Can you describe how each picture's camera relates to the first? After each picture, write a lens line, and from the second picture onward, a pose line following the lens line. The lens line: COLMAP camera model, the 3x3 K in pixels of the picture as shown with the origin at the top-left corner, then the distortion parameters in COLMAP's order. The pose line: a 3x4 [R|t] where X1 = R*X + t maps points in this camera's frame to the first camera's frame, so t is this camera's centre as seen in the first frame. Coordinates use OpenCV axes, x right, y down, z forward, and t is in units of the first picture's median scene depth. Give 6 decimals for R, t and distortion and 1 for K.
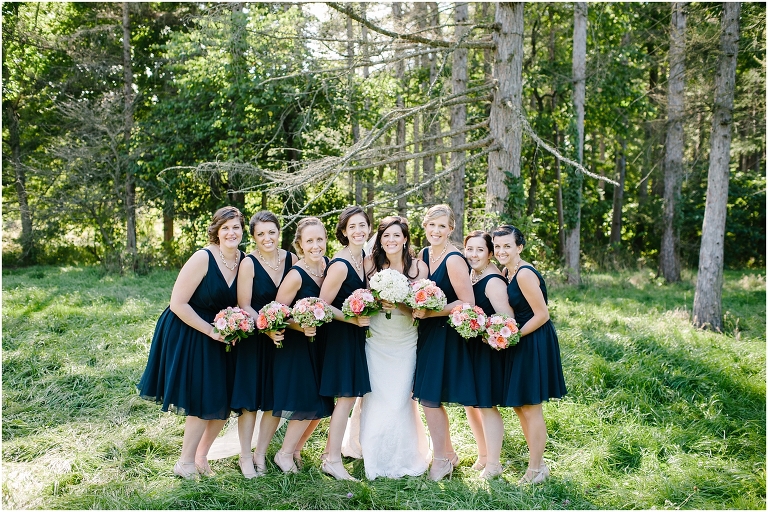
lens RADIAL K [[770.6, 0, 384.1], [0, 770.6, 238.1], [0, 0, 1]] dist [-0.061676, 0.010221]
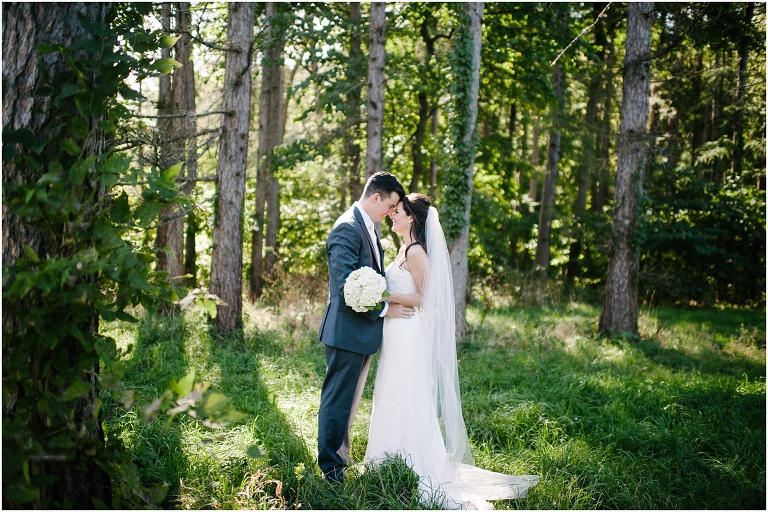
lens RADIAL K [[770.6, 0, 384.1], [0, 770.6, 238.1], [0, 0, 1]] dist [-0.061676, 0.010221]
pose [[0.996272, 0.039408, 0.076740, 0.146088], [-0.038058, 0.999095, -0.018982, -0.000267], [-0.077418, 0.015991, 0.996870, 0.429249]]
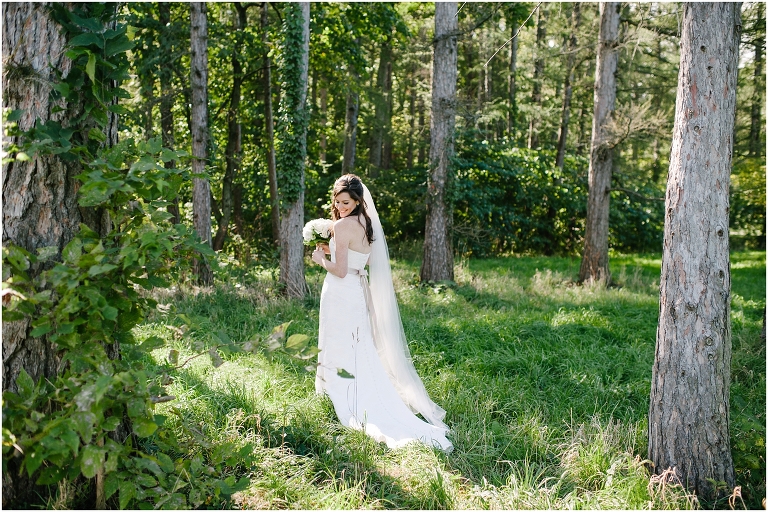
lens RADIAL K [[770.6, 0, 384.1], [0, 770.6, 238.1], [0, 0, 1]] dist [-0.061676, 0.010221]
pose [[0.934525, -0.012763, 0.355669, 0.096479], [0.003979, 0.999669, 0.025415, -0.000018], [-0.355875, -0.022336, 0.934266, 0.404764]]
